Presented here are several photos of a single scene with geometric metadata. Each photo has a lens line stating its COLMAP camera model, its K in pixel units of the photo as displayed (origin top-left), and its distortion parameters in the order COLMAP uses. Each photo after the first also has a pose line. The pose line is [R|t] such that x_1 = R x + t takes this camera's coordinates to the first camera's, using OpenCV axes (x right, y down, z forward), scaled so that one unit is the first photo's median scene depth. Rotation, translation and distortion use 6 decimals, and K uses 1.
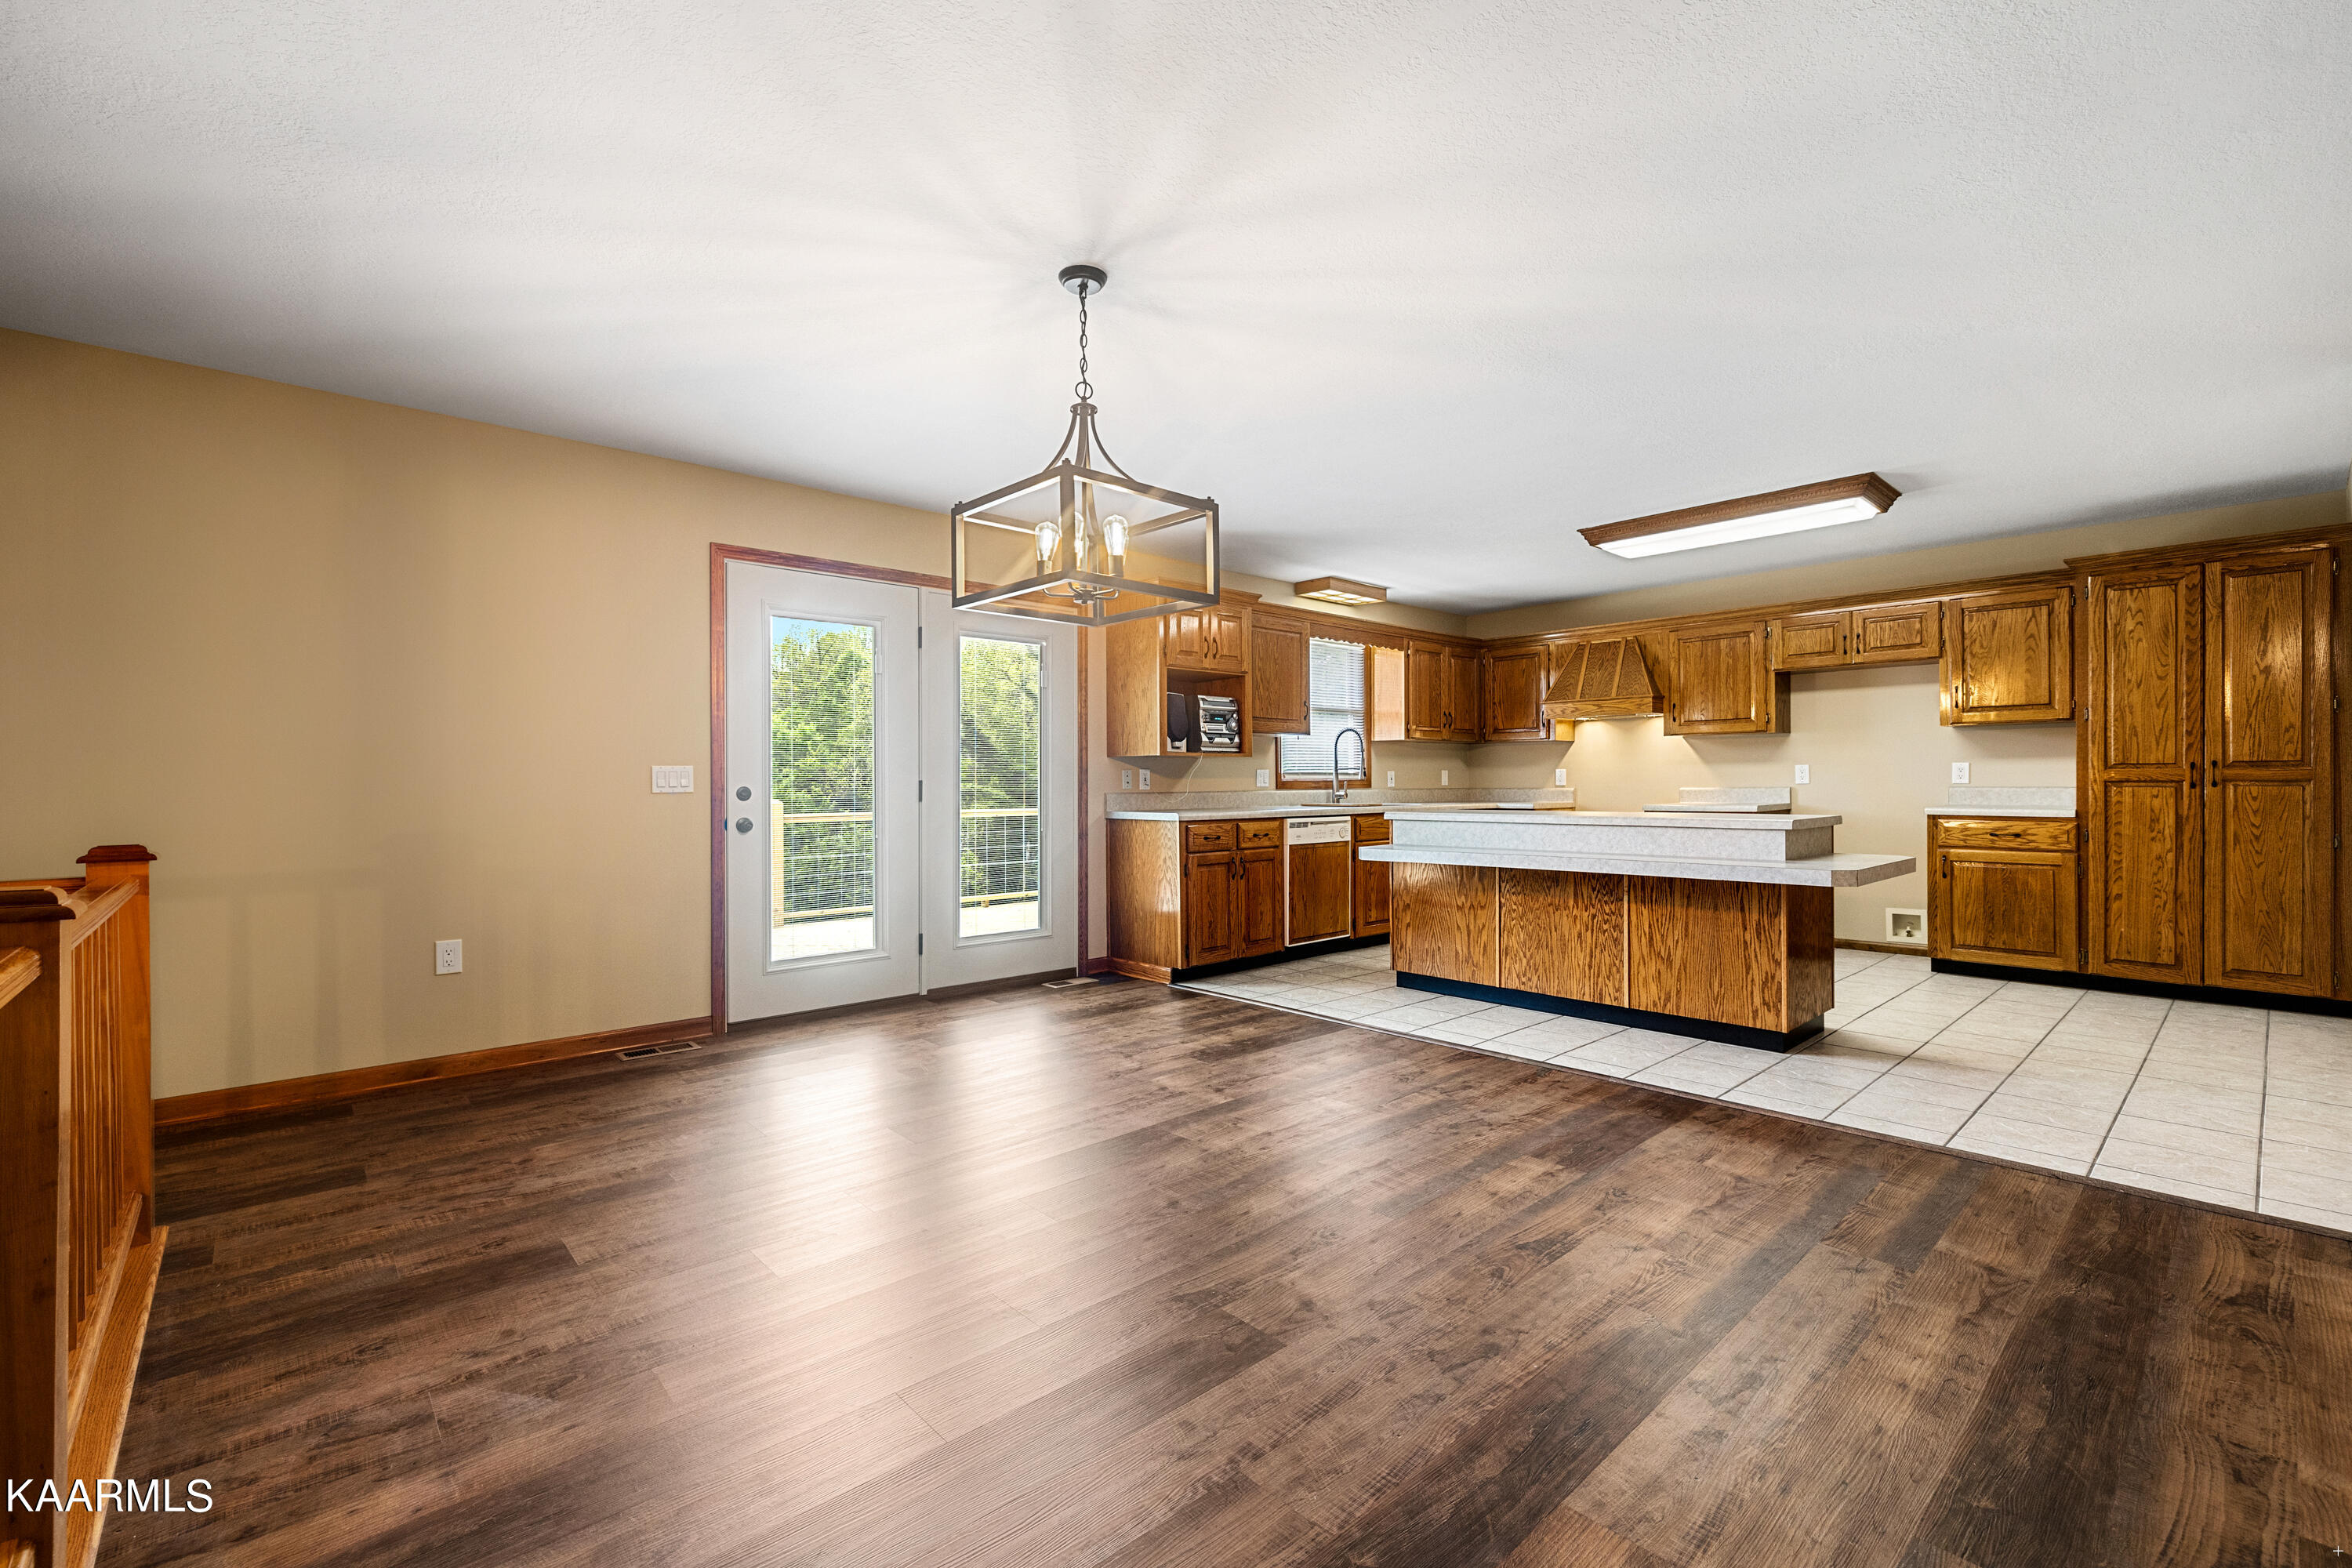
lens RADIAL K [[997.3, 0, 1166.5], [0, 997.3, 785.8], [0, 0, 1]] dist [0.000358, -0.000693]
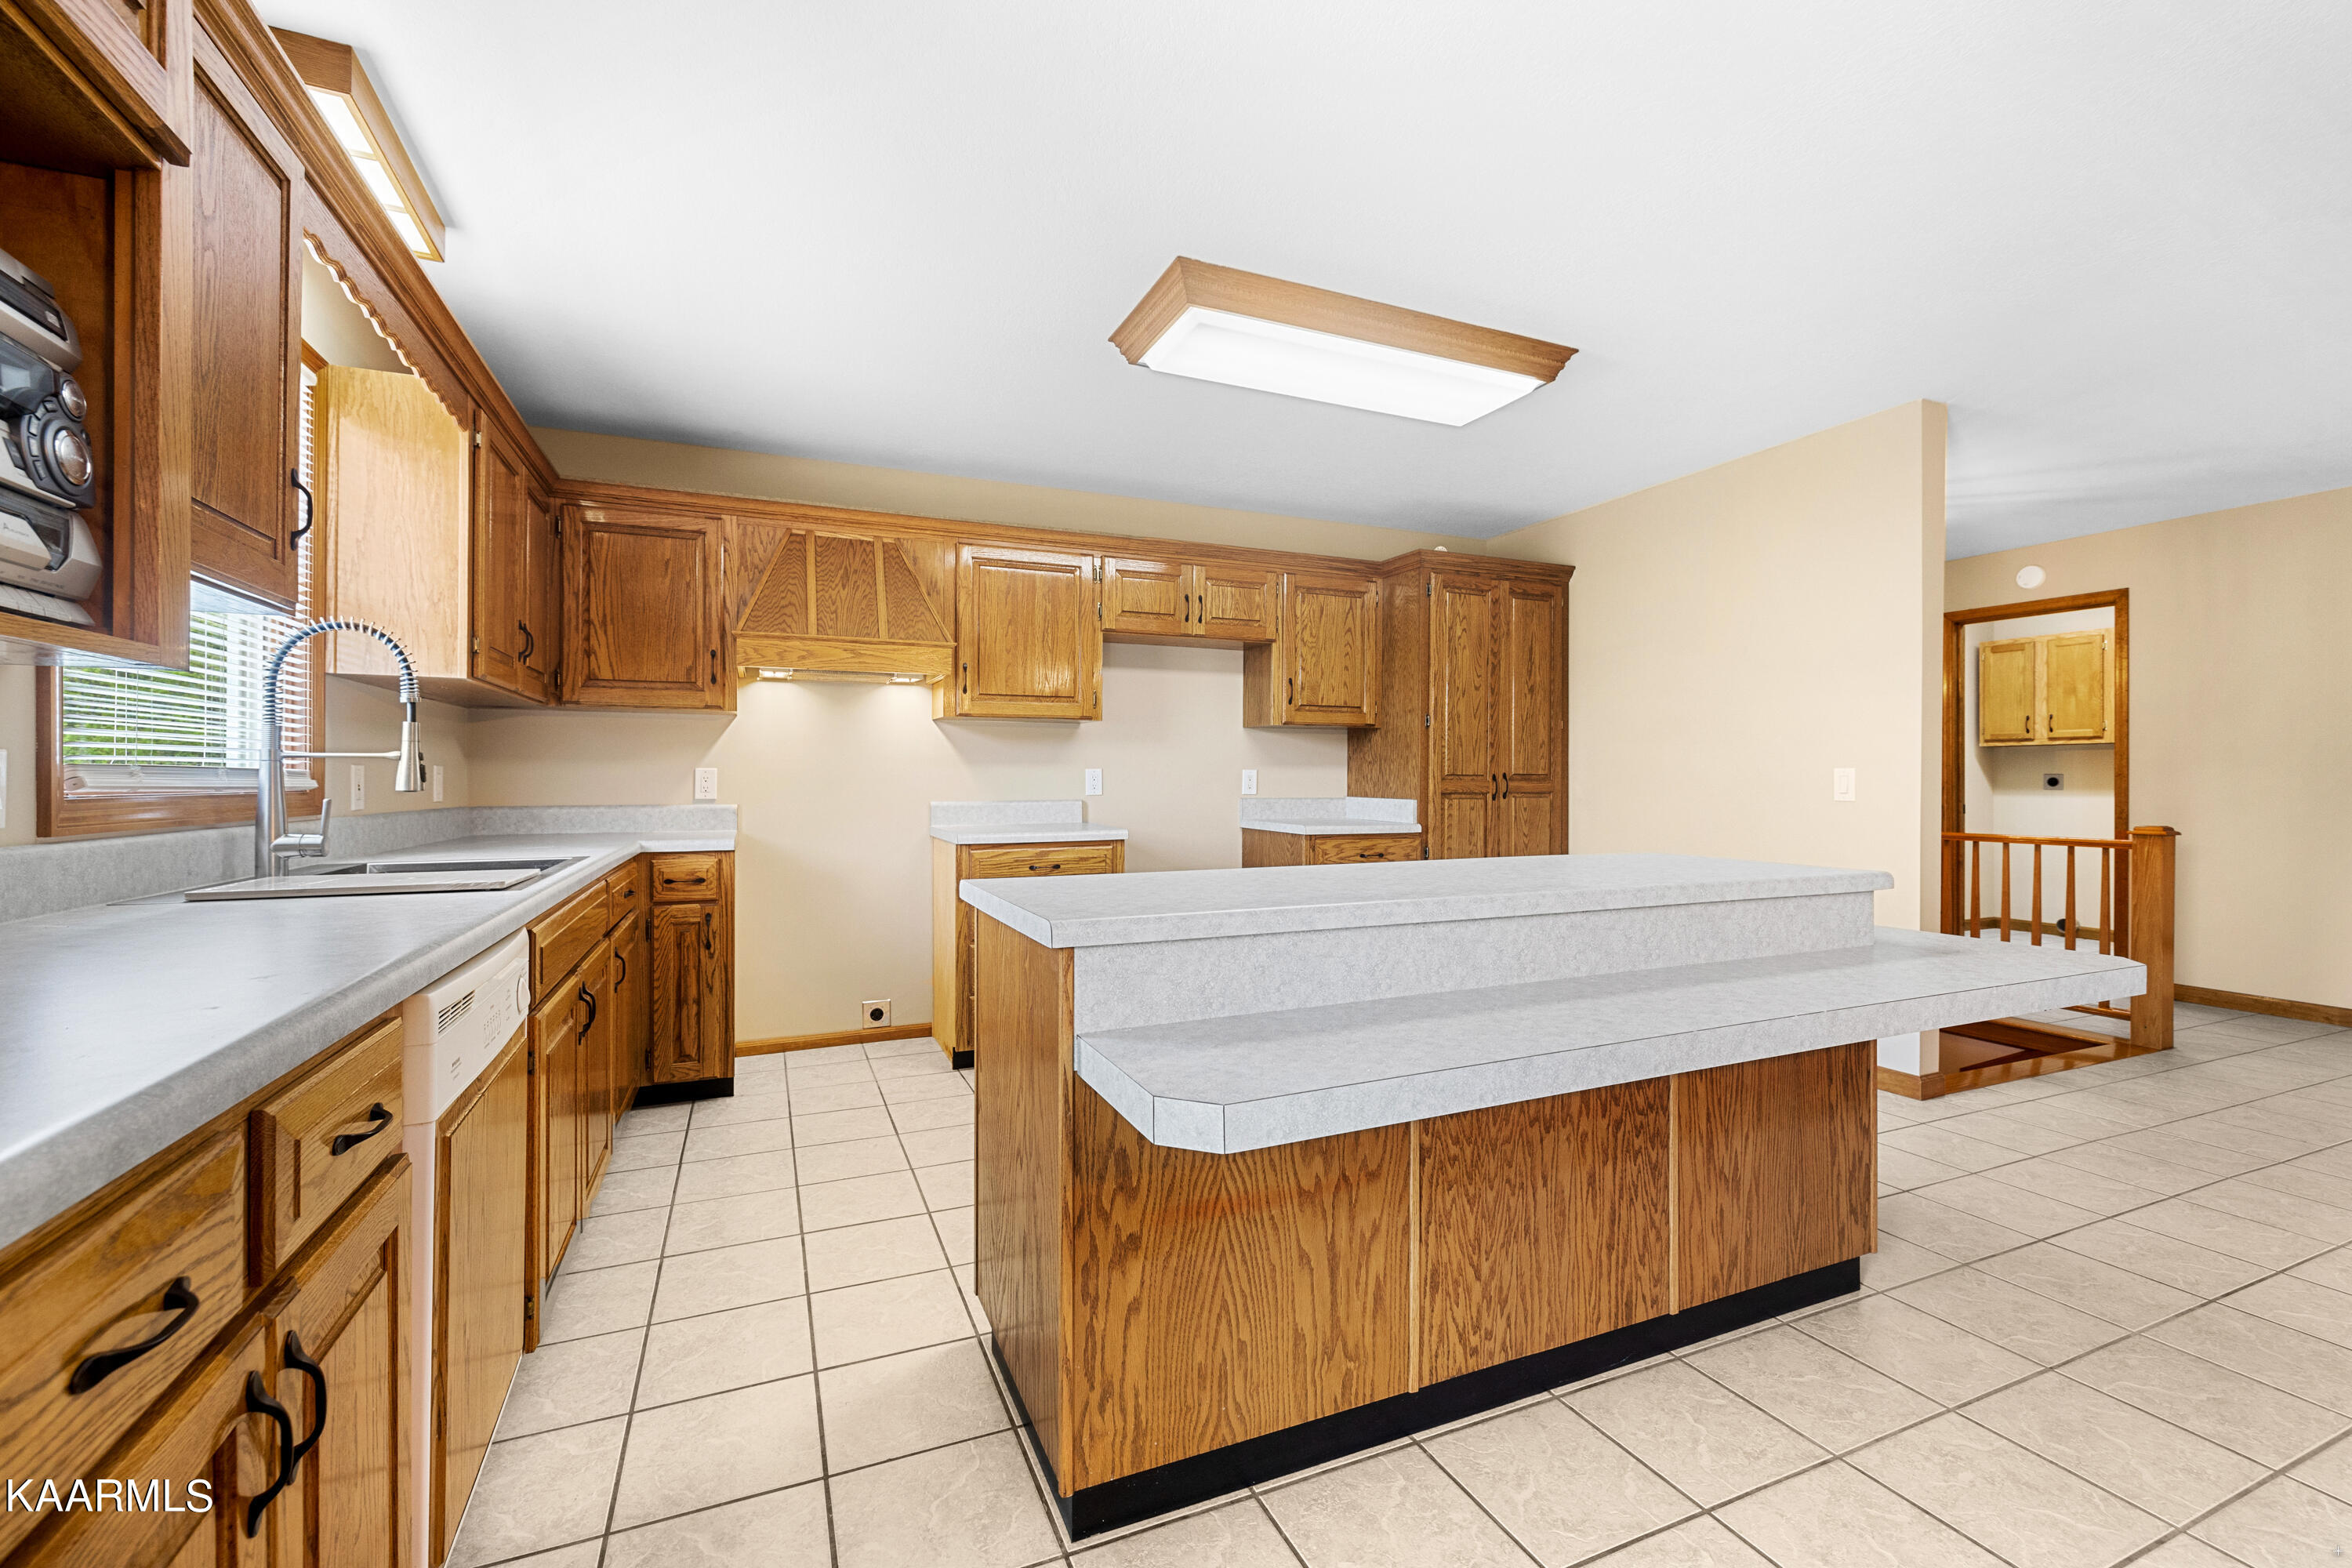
lens RADIAL K [[997.3, 0, 1179.3], [0, 997.3, 781.3], [0, 0, 1]] dist [0.000358, -0.000693]
pose [[0.316432, 0.004073, 0.948607, -0.031181], [-0.000253, 0.999991, -0.004210, -0.012747], [-0.948615, 0.001092, 0.316430, 1.027479]]
